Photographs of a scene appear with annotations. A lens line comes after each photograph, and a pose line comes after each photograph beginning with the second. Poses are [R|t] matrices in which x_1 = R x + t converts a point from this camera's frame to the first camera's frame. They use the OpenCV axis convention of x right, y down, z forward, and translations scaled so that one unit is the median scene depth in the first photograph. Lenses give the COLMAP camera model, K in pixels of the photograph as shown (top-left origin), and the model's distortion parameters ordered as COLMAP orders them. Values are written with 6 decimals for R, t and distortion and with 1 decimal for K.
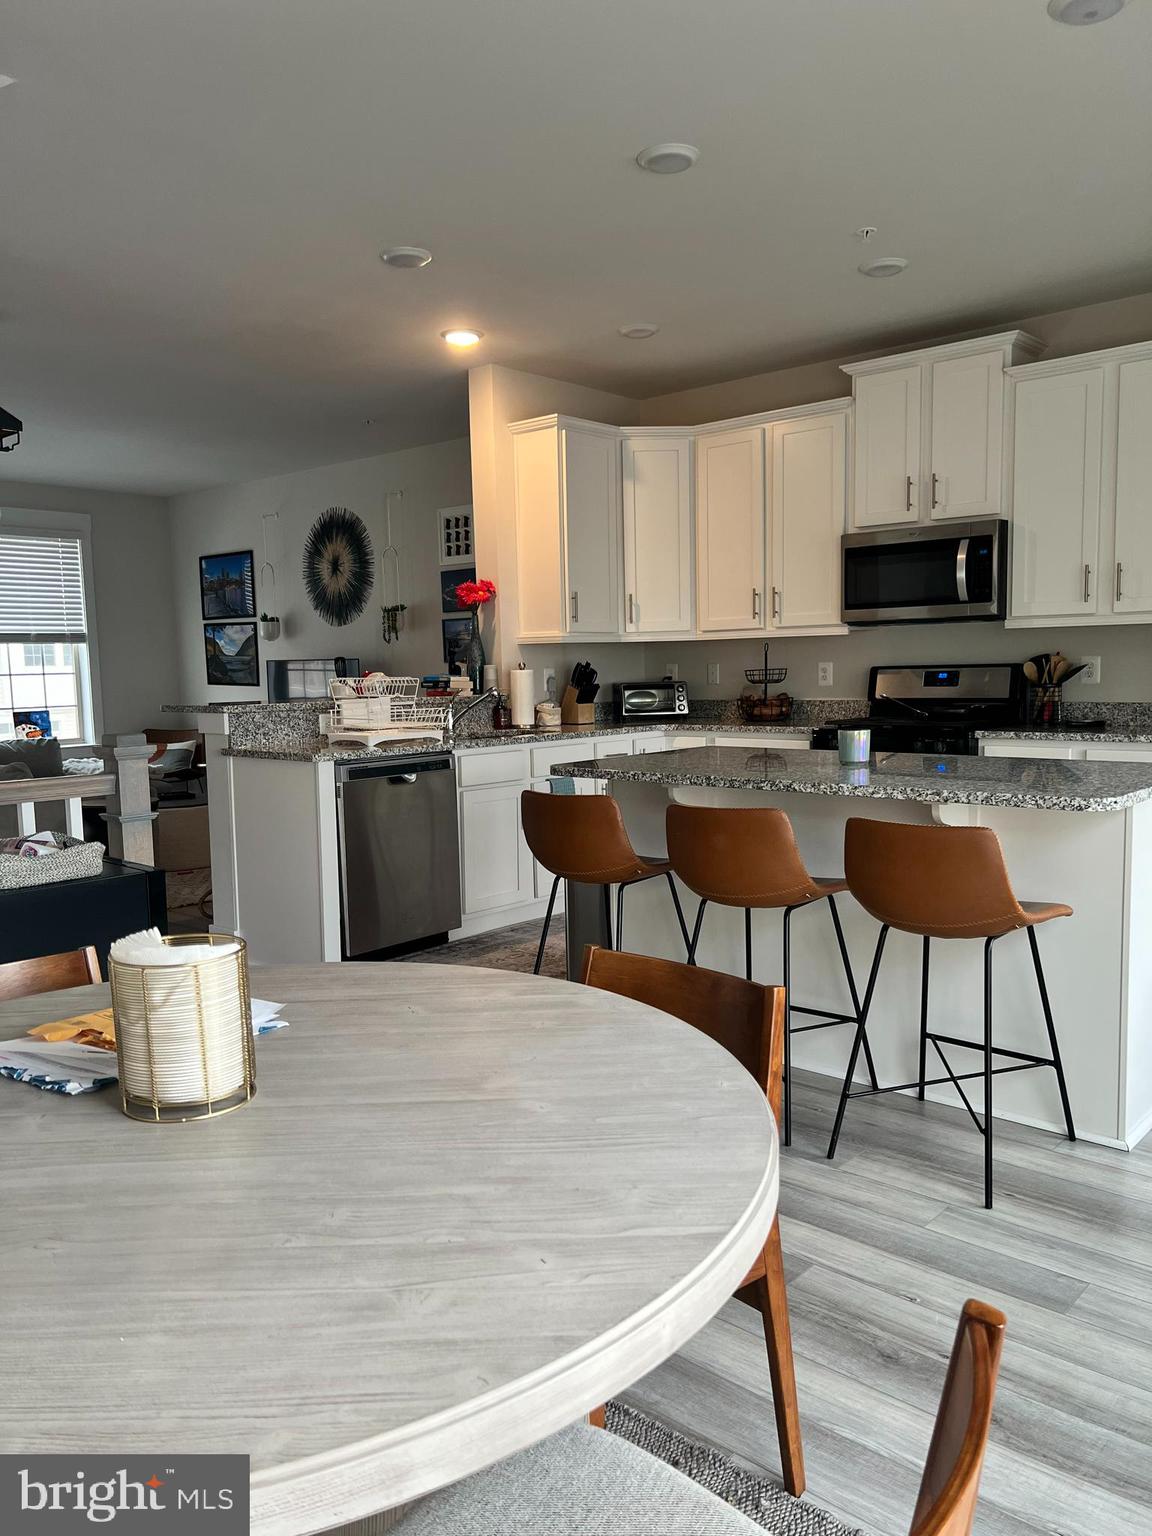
lens RADIAL K [[1157.0, 0, 576.0], [0, 1157.0, 768.0], [0, 0, 1]] dist [0.034587, -0.000660]
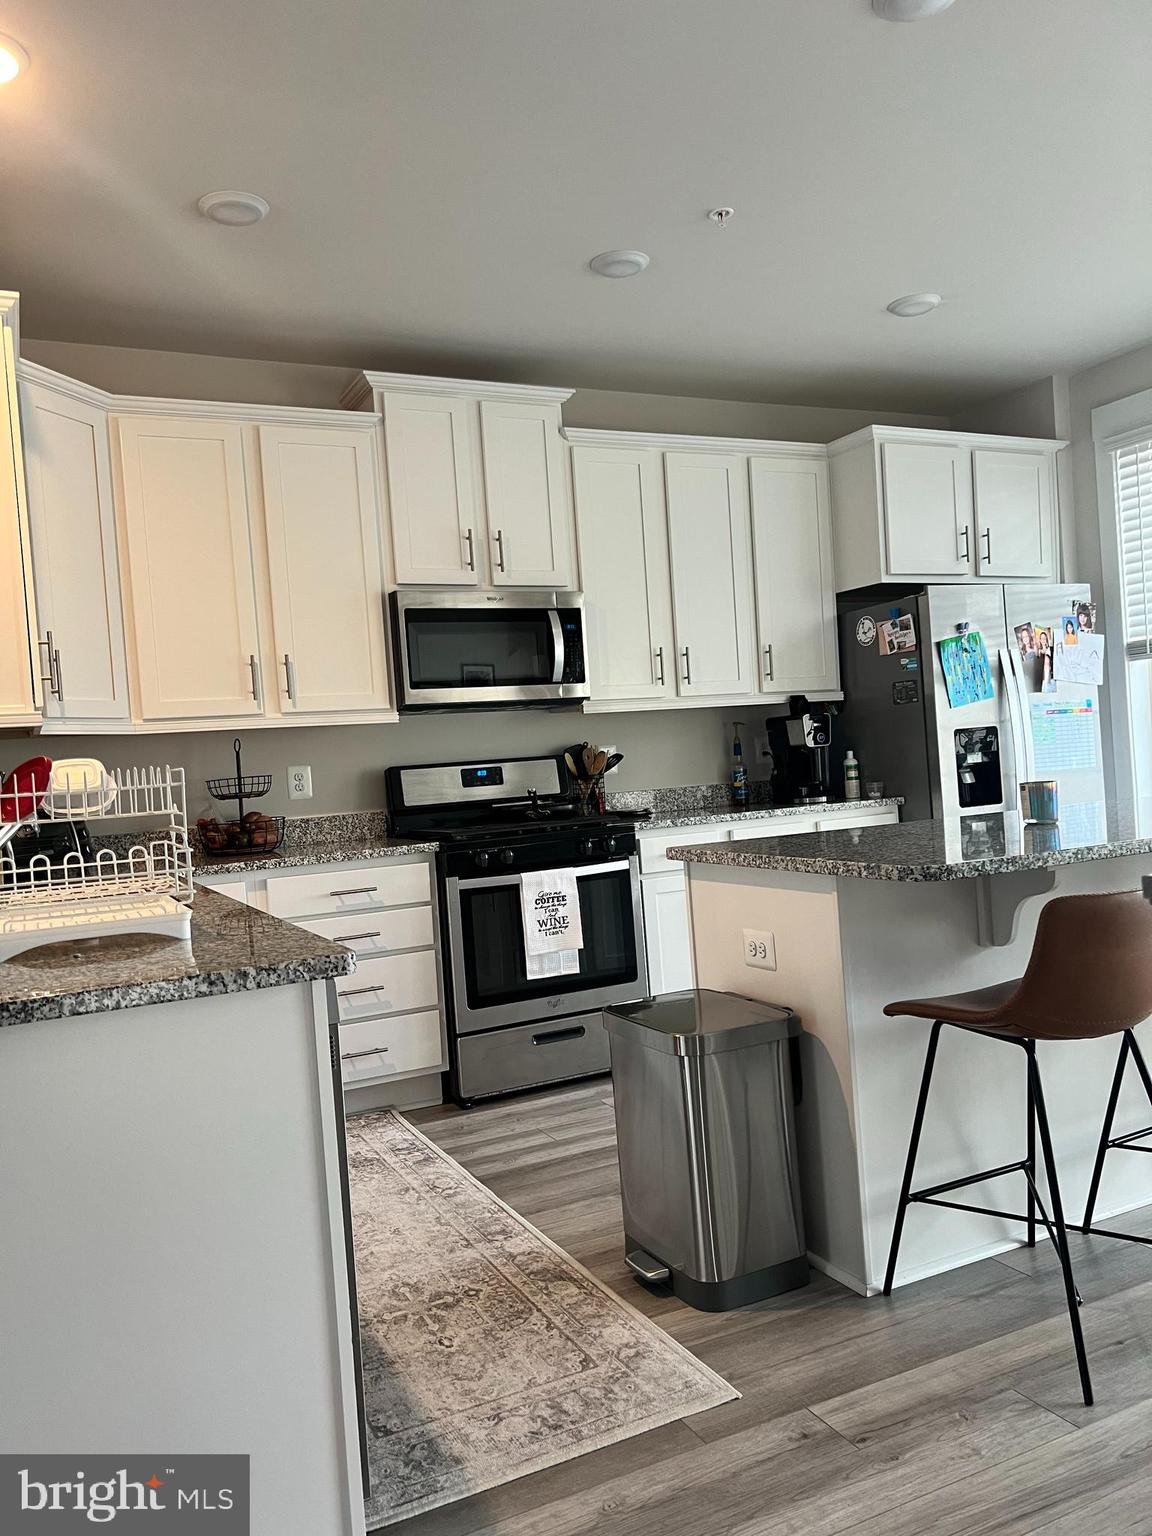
lens RADIAL K [[1157.0, 0, 576.0], [0, 1157.0, 768.0], [0, 0, 1]] dist [0.034587, -0.000660]
pose [[0.361354, -0.007244, 0.932401, -0.393507], [0.144423, 0.988337, -0.048293, -0.029583], [-0.921176, 0.152111, 0.358185, 0.572960]]
